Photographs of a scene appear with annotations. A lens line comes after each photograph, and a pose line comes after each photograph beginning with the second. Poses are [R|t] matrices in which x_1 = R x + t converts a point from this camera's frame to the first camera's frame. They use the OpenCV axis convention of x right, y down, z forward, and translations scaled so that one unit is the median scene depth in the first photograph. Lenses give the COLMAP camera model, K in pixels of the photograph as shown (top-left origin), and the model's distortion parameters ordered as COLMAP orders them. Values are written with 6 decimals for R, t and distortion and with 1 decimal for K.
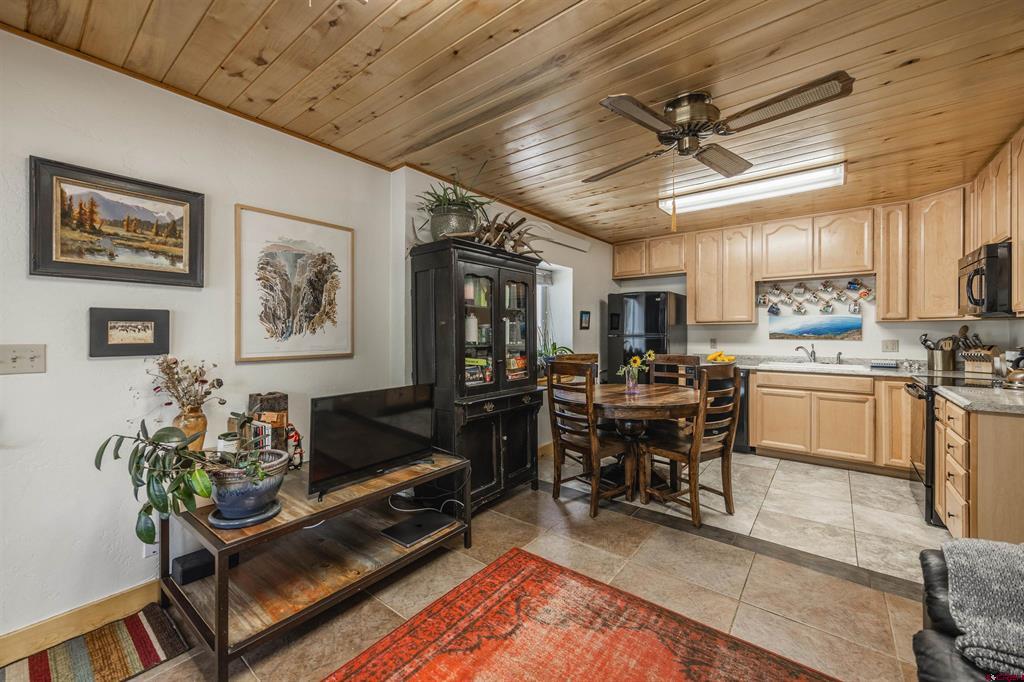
lens RADIAL K [[404.6, 0, 503.3], [0, 404.6, 334.4], [0, 0, 1]] dist [0.005862, -0.000478]
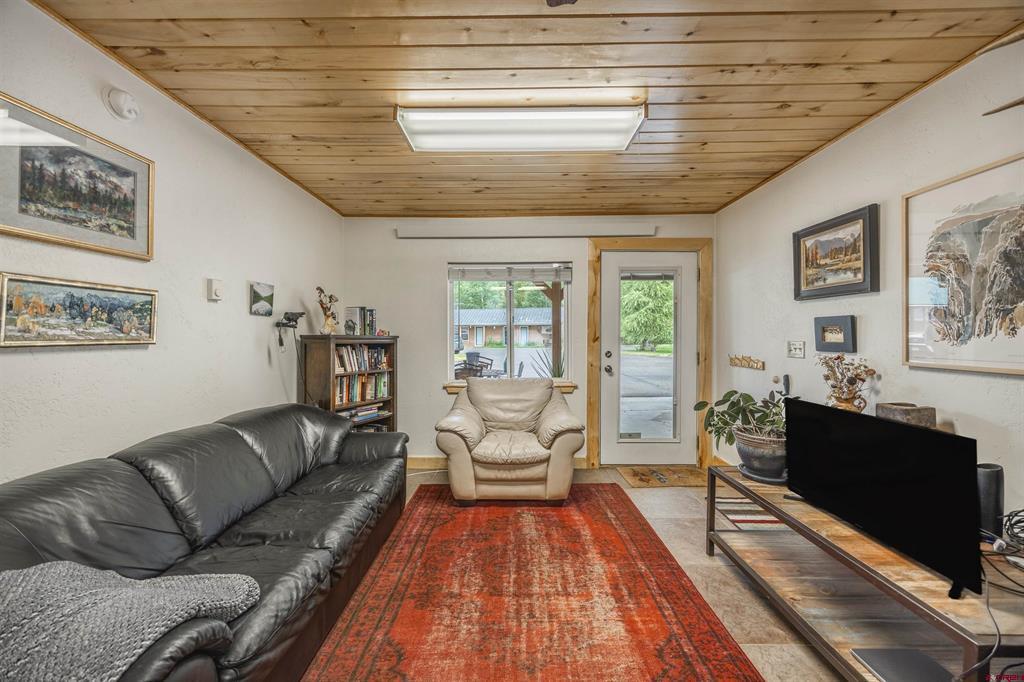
lens RADIAL K [[393.6, 0, 510.5], [0, 393.6, 338.8], [0, 0, 1]] dist [-0.002098, -0.001067]
pose [[-0.782551, 0.007067, -0.622547, 0.368630], [-0.001148, 0.999917, 0.012794, -0.002817], [0.622586, 0.010726, -0.782478, 0.694893]]
